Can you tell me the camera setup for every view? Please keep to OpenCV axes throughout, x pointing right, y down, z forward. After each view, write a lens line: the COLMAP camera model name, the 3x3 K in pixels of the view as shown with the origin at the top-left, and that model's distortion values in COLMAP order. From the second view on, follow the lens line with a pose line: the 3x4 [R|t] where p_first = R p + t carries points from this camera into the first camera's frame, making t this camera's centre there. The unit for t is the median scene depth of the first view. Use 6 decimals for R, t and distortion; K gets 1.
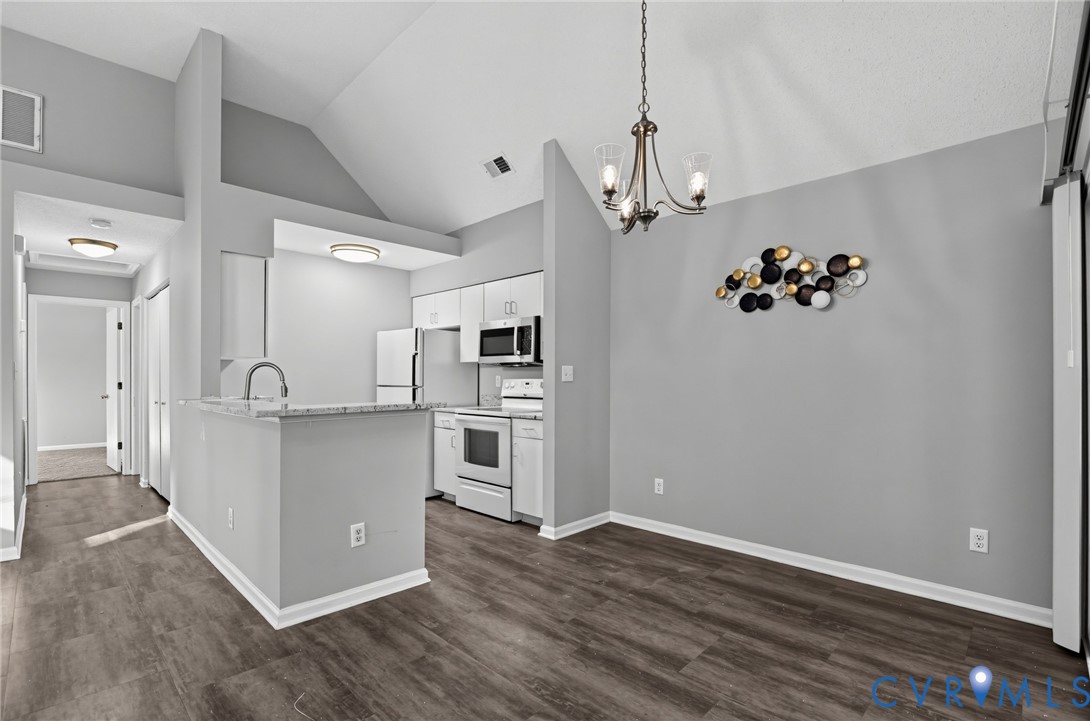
lens RADIAL K [[506.6, 0, 547.8], [0, 506.6, 378.7], [0, 0, 1]] dist [-0.022646, 0.001776]
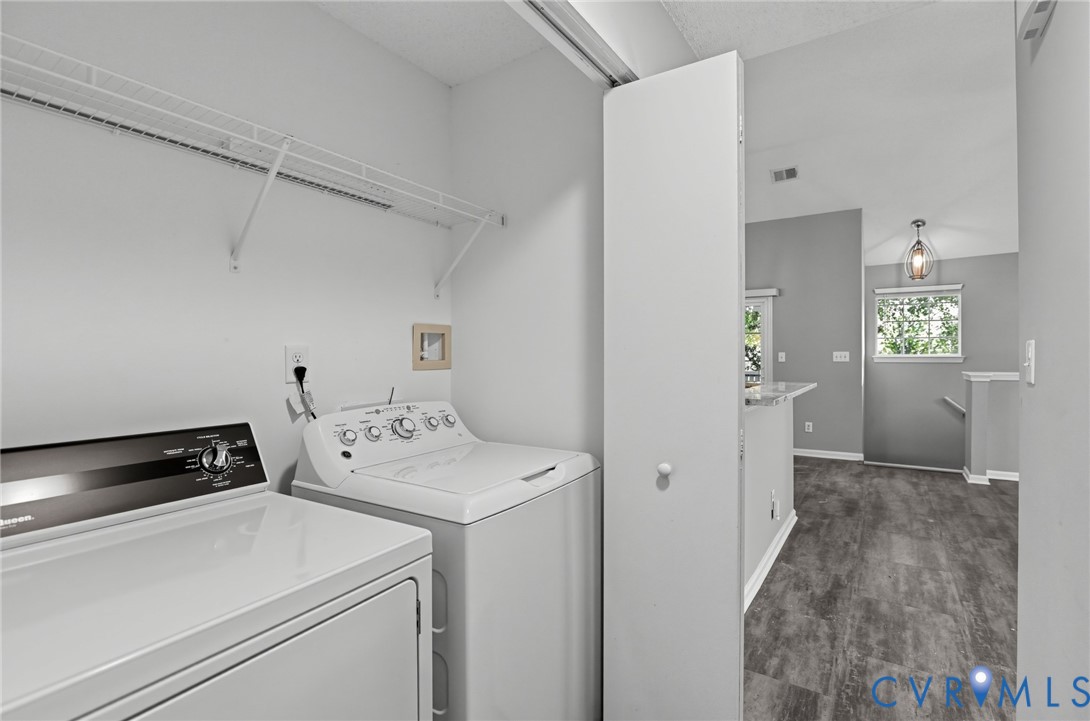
lens RADIAL K [[506.6, 0, 544.0], [0, 506.6, 352.6], [0, 0, 1]] dist [-0.022646, 0.001776]
pose [[-0.172028, 0.007821, 0.985061, -1.441379], [0.002213, 0.999969, -0.007553, -0.021863], [-0.985090, 0.000880, -0.172040, 1.496024]]
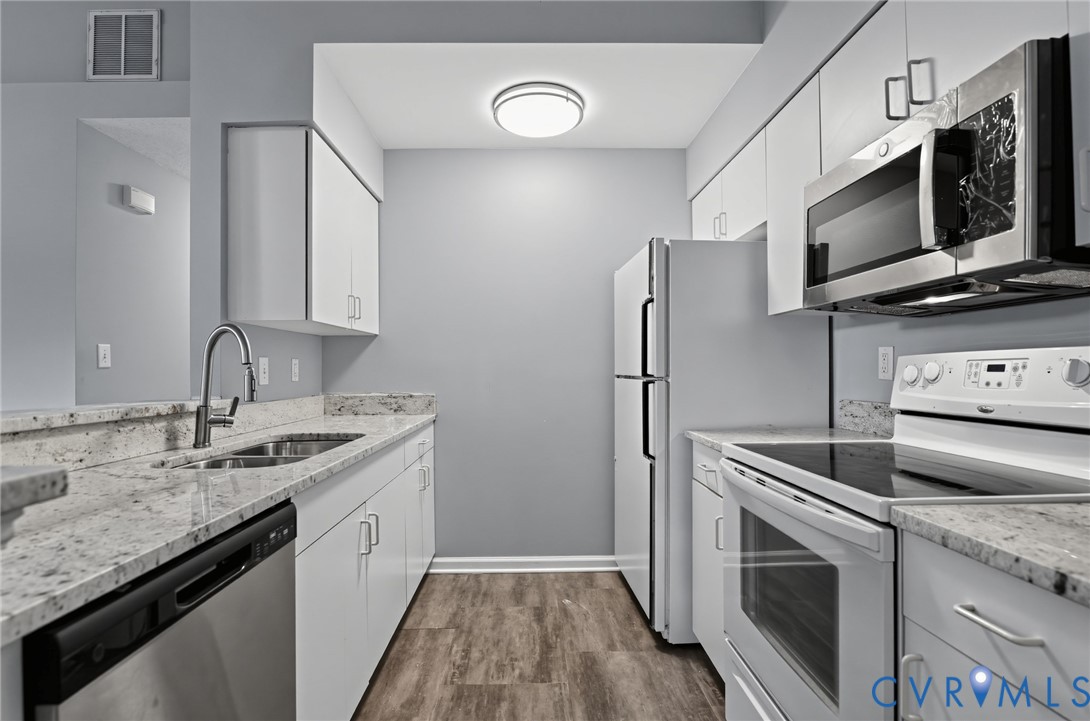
lens RADIAL K [[513.0, 0, 537.9], [0, 513.0, 368.1], [0, 0, 1]] dist [-0.025566, 0.003104]
pose [[0.714428, -0.010069, -0.699636, -0.039113], [0.007687, 0.999949, -0.006542, 0.013752], [0.699666, -0.000704, 0.714469, 0.926947]]
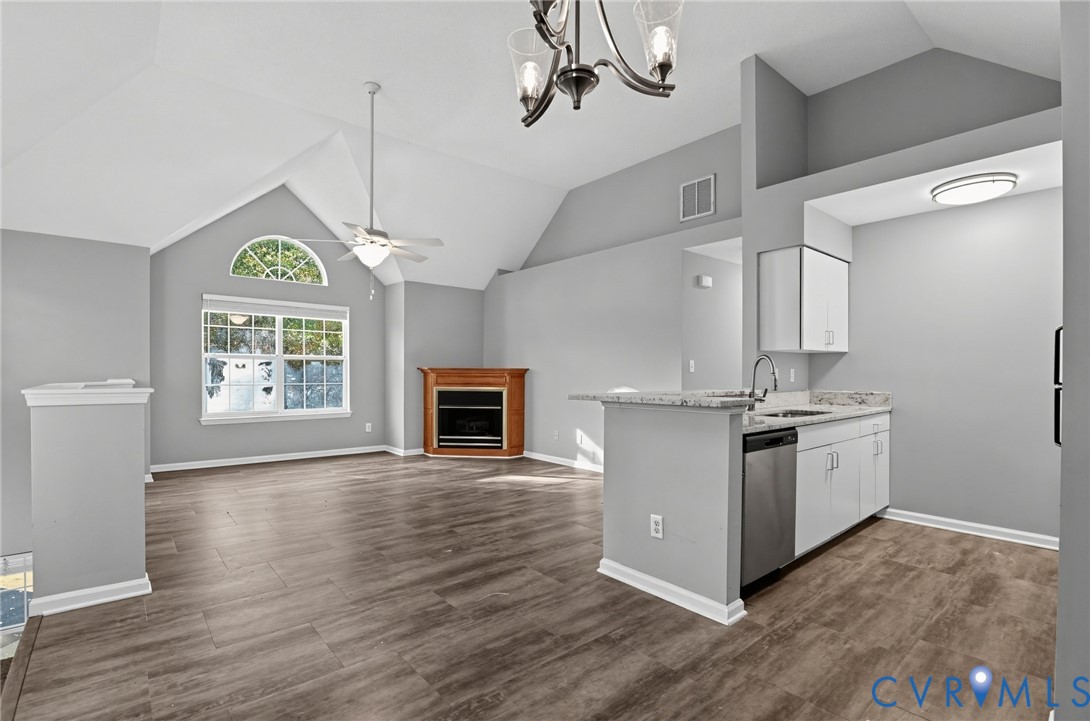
lens RADIAL K [[506.6, 0, 537.1], [0, 506.6, 374.1], [0, 0, 1]] dist [-0.022646, 0.001776]
pose [[-0.097116, 0.002960, -0.995269, 0.517612], [-0.003633, 0.999988, 0.003328, 0.004166], [0.995266, 0.003939, -0.097104, 0.691420]]
